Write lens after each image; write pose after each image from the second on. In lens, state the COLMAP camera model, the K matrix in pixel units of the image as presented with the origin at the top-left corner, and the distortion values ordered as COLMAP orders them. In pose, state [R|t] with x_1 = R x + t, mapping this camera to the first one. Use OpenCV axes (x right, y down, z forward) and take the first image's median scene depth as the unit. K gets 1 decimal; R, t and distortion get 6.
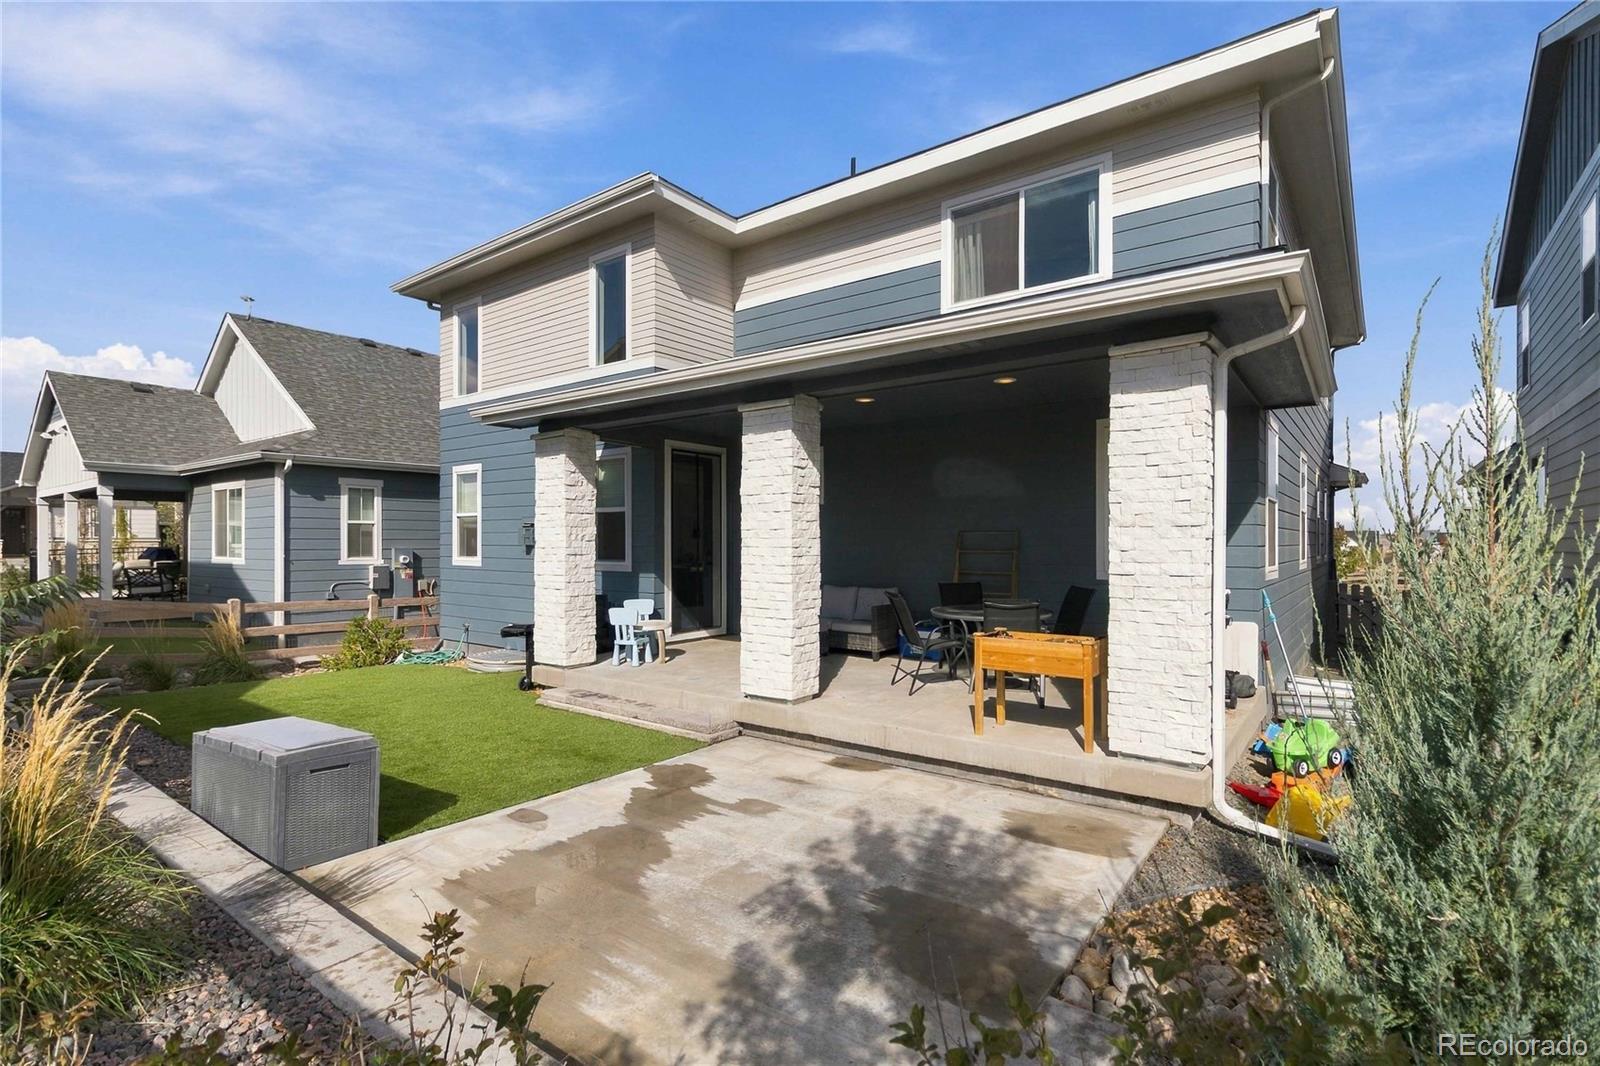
lens RADIAL K [[761.9, 0, 800.0], [0, 761.9, 533.0], [0, 0, 1]] dist [-0.000123, -0.000015]
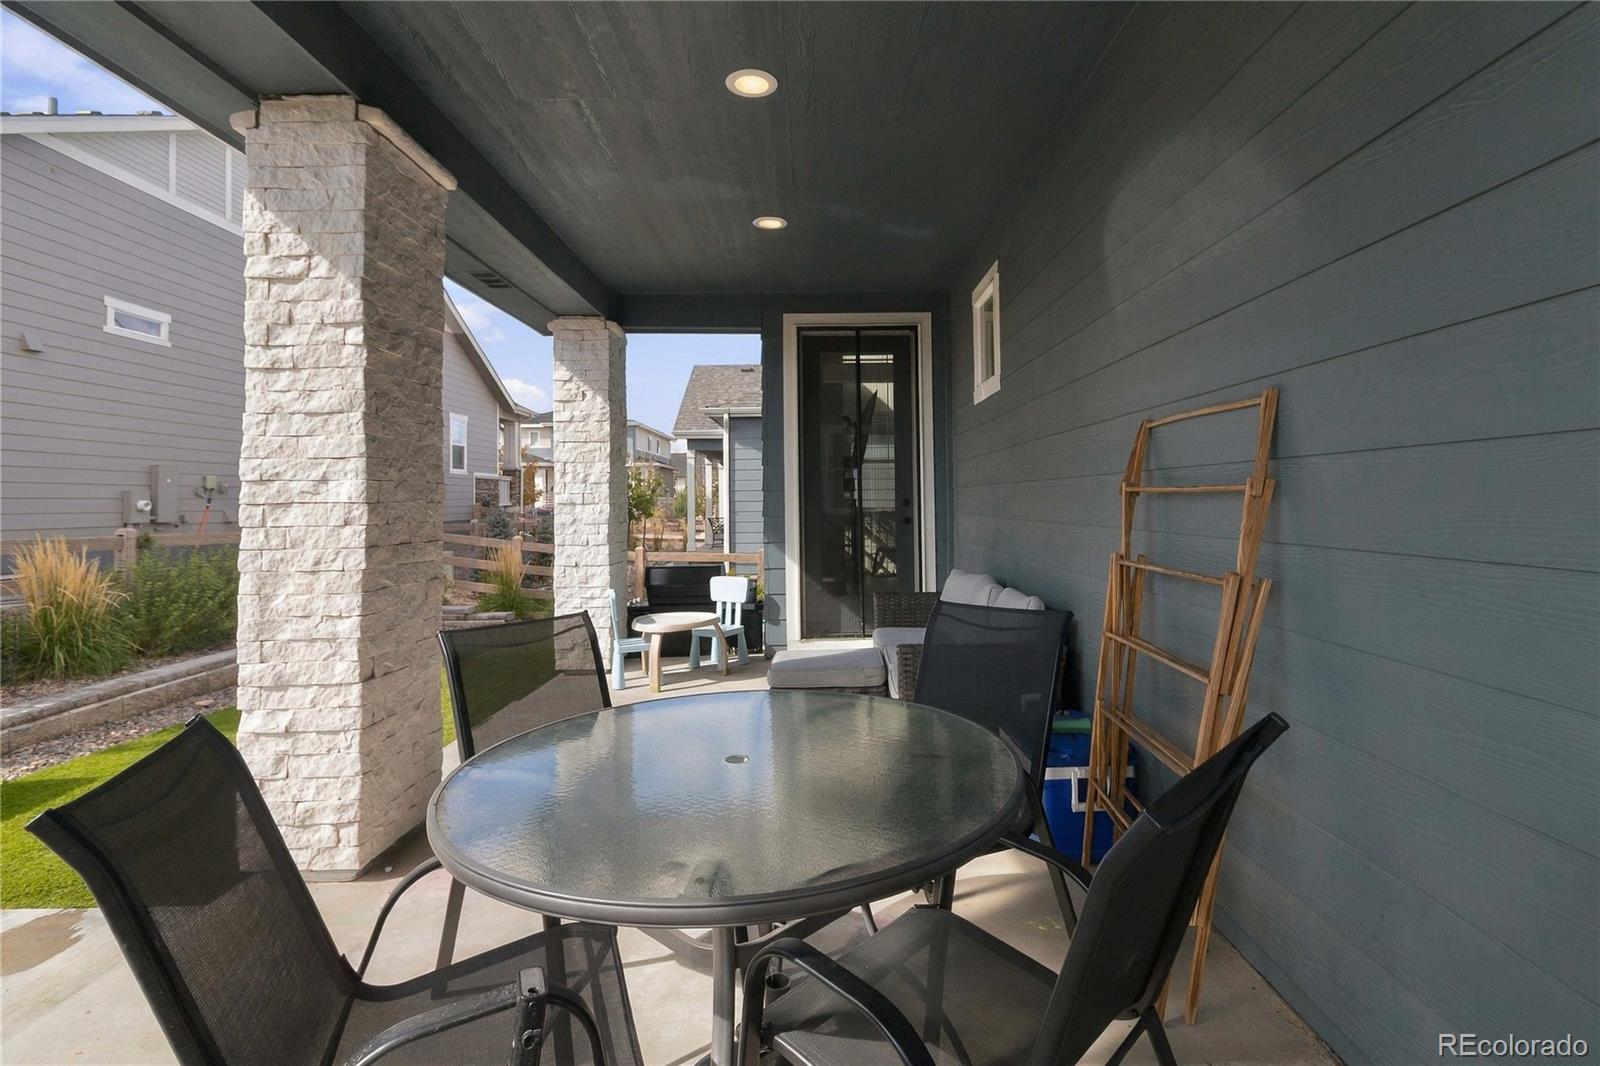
lens RADIAL K [[791.5, 0, 800.8], [0, 791.5, 475.9], [0, 0, 1]] dist [0.000251, 0.000013]
pose [[0.595130, -0.023934, -0.803273, 0.320924], [0.008821, 0.999691, -0.023251, 0.017936], [0.803581, 0.006751, 0.595158, 0.642332]]
